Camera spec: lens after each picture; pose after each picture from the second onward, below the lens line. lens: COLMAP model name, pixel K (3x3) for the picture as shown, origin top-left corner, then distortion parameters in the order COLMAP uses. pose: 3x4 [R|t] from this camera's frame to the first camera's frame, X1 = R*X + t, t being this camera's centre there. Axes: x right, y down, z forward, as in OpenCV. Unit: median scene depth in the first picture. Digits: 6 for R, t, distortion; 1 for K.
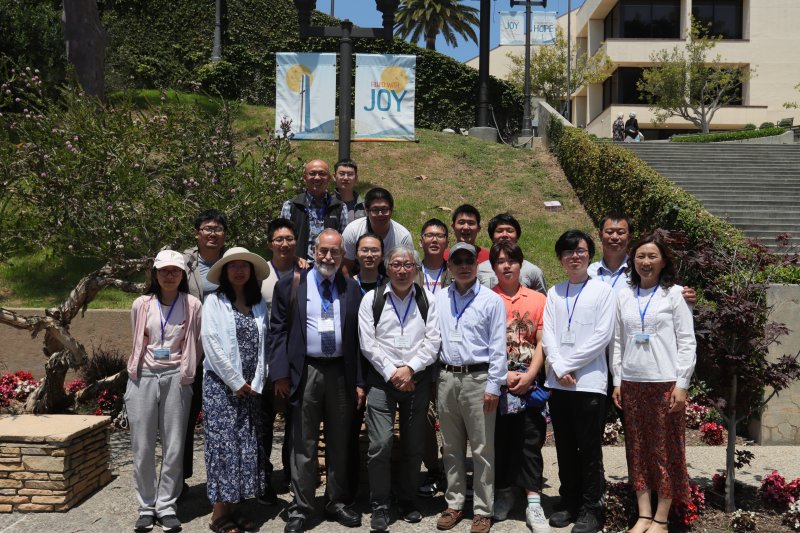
lens RADIAL K [[771.4, 0, 403.4], [0, 771.4, 268.2], [0, 0, 1]] dist [0.019658, 0.000000]
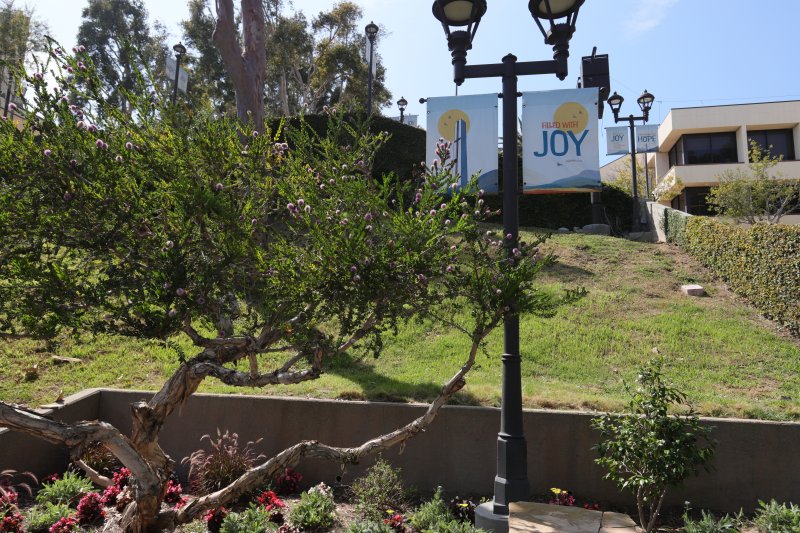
lens RADIAL K [[547.7, 0, 394.9], [0, 547.7, 261.9], [0, 0, 1]] dist [0.011542, 0.004775]
pose [[0.982510, -0.019226, -0.185215, -0.037308], [-0.010094, 0.987695, -0.156069, -0.001173], [0.185937, 0.155209, 0.970226, 0.177118]]
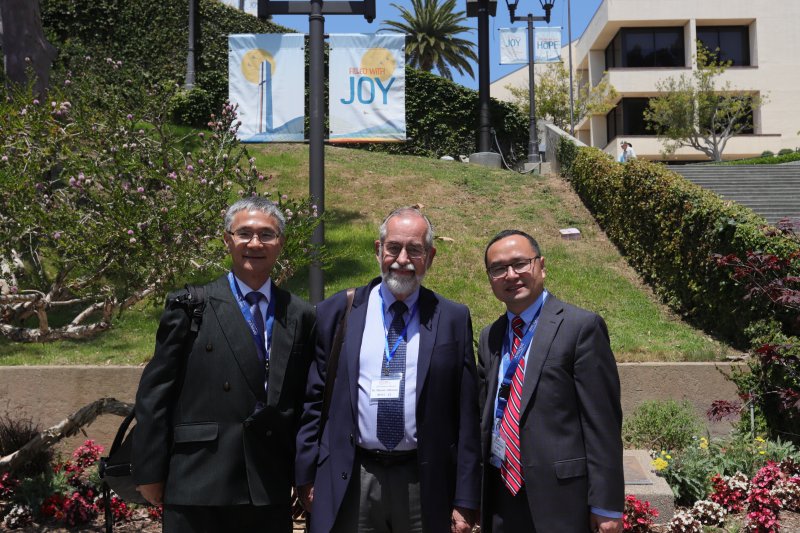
lens RADIAL K [[789.9, 0, 400.4], [0, 789.9, 266.2], [0, 0, 1]] dist [0.003671, 0.000000]
pose [[0.999698, -0.024432, -0.002536, 0.003149], [0.024222, 0.997694, -0.063410, 0.005459], [0.004079, 0.063329, 0.997984, 0.085892]]
